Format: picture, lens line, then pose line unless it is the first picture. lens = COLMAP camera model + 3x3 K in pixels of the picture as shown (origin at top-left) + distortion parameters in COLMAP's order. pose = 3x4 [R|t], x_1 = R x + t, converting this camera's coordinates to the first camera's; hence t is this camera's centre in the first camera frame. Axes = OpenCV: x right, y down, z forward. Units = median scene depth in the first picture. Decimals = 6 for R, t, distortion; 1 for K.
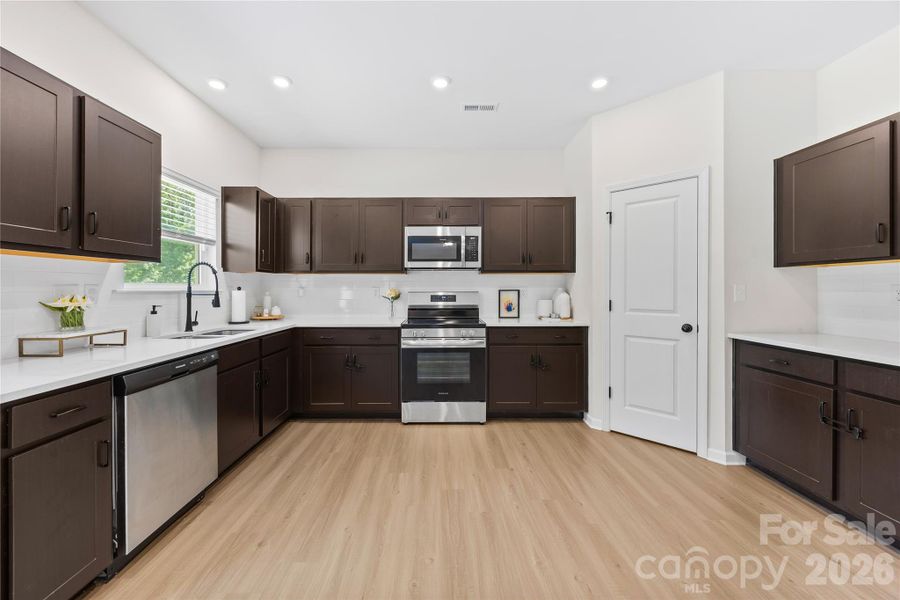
lens RADIAL K [[349.2, 0, 438.9], [0, 349.2, 289.7], [0, 0, 1]] dist [-0.002487, -0.000057]
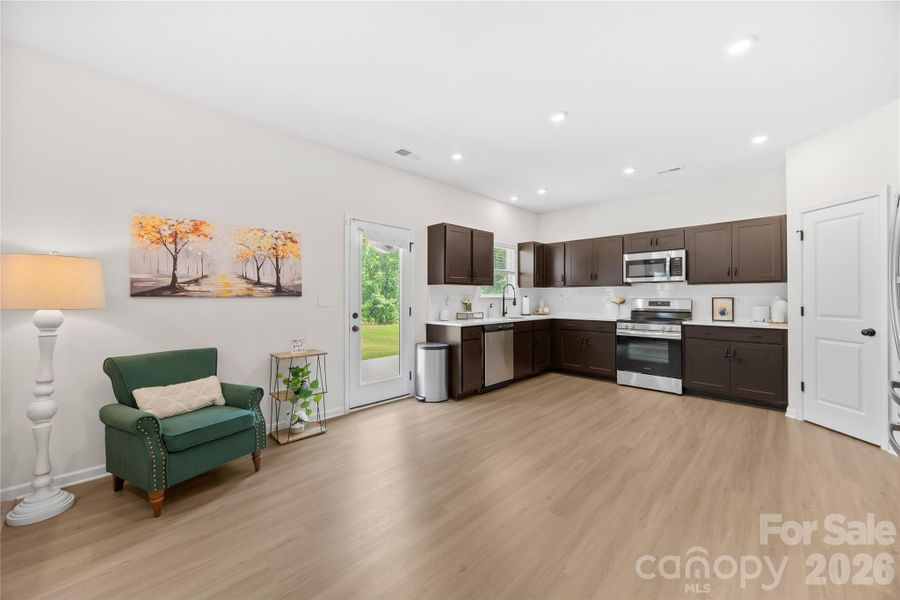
lens RADIAL K [[344.5, 0, 450.9], [0, 344.5, 295.1], [0, 0, 1]] dist [-0.002565, -0.000074]
pose [[0.710284, -0.002267, -0.703912, 0.437297], [-0.002025, 0.999984, -0.005264, 0.000635], [0.703913, 0.005164, 0.710268, -0.587693]]
